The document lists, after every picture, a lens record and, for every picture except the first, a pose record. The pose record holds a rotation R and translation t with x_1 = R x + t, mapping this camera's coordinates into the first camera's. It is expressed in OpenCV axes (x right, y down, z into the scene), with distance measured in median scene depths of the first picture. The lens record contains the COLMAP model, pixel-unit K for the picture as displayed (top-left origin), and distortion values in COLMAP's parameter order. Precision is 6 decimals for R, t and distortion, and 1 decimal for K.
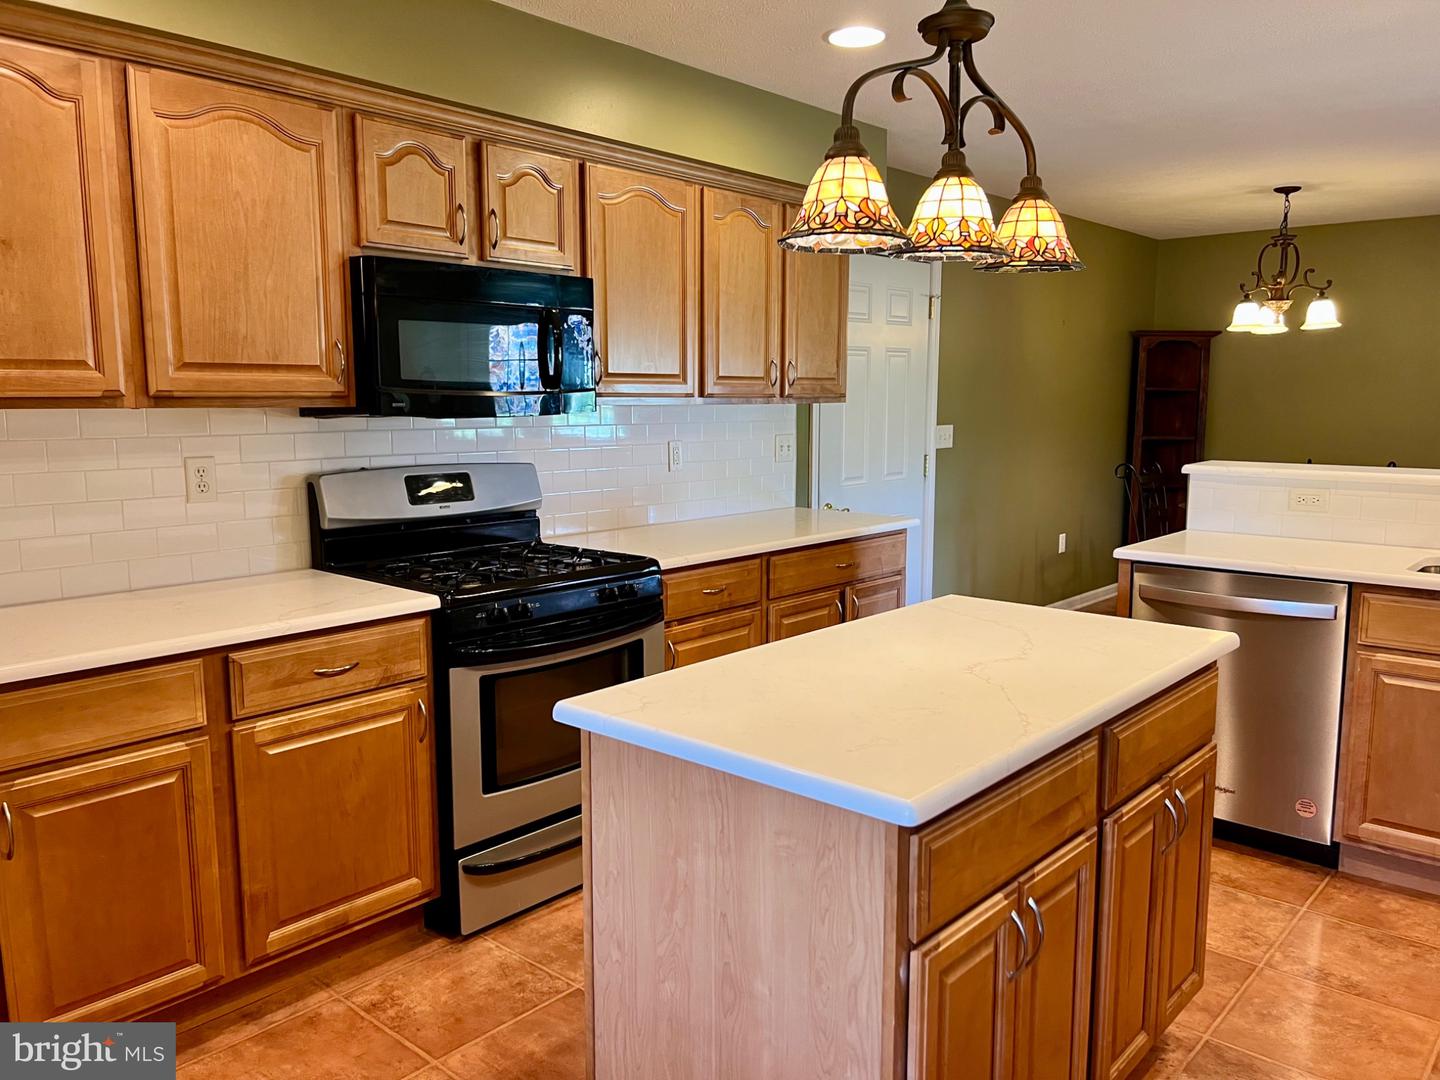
lens RADIAL K [[1081.4, 0, 719.8], [0, 1081.4, 531.9], [0, 0, 1]] dist [0.020479, -0.007734]
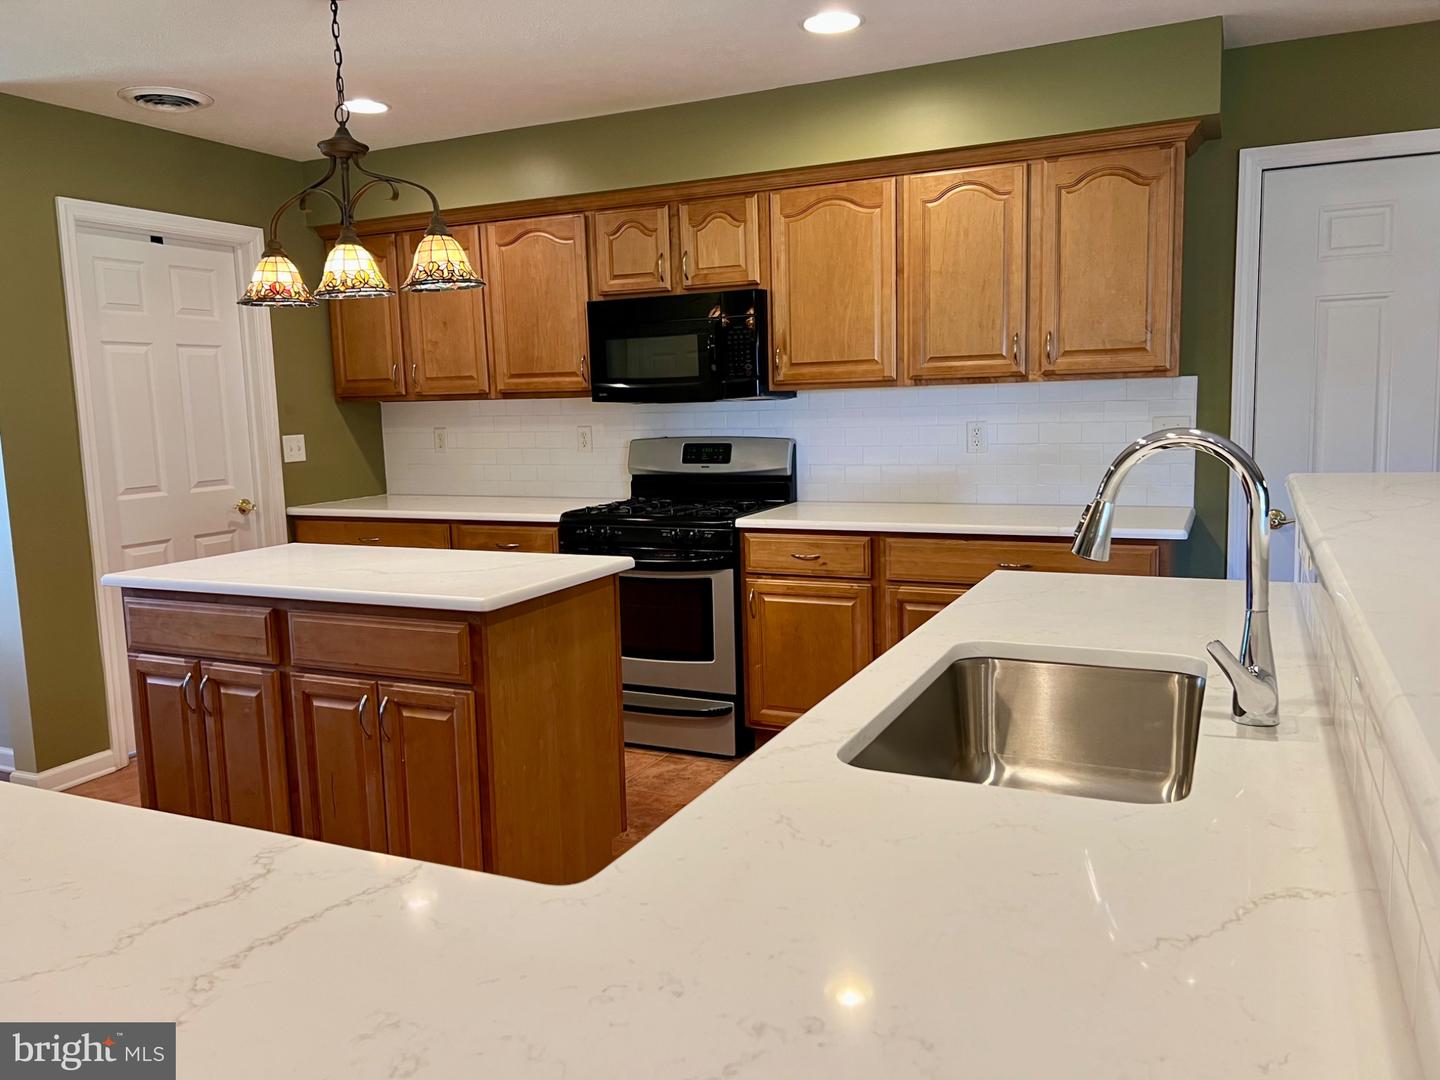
lens RADIAL K [[1081.4, 0, 717.0], [0, 1081.4, 539.7], [0, 0, 1]] dist [0.020479, -0.007734]
pose [[0.278422, 0.114200, -0.953645, 1.287611], [-0.096529, 0.991206, 0.090516, -0.068439], [0.955596, 0.066853, 0.286997, 0.742167]]
